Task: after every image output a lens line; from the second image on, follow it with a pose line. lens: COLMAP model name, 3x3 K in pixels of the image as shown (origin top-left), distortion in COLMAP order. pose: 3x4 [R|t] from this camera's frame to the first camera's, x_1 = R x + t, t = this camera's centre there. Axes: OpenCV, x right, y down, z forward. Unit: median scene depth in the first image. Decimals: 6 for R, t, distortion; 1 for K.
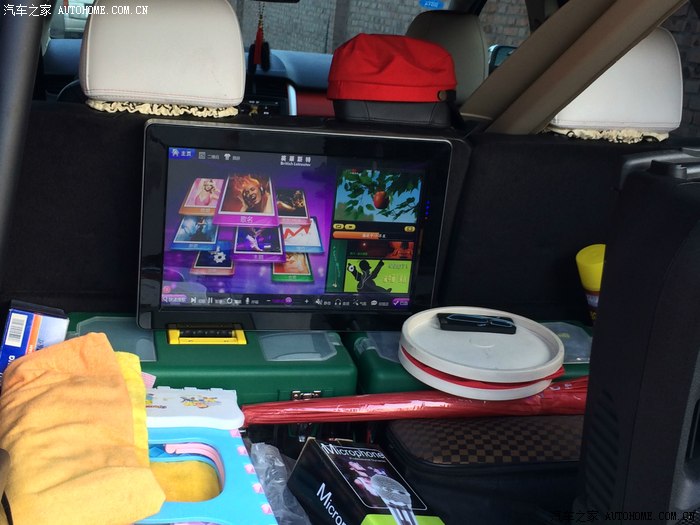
lens RADIAL K [[989.9, 0, 349.8], [0, 989.9, 256.4], [0, 0, 1]] dist [0.038459, 0.084422]
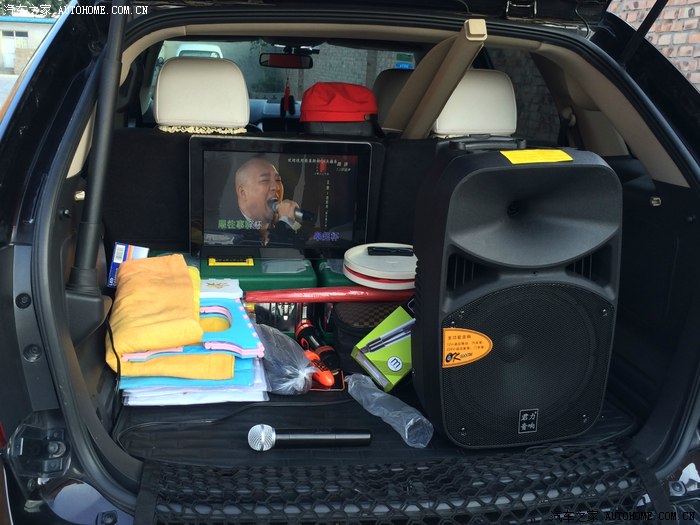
lens RADIAL K [[763.8, 0, 350.0], [0, 763.8, 262.5], [0, 0, 1]] dist [0.067319, -0.054177]
pose [[0.997739, -0.025350, -0.062237, 0.144469], [0.024969, 0.999664, -0.006899, 0.096595], [0.062391, 0.005330, 0.998038, -0.309179]]
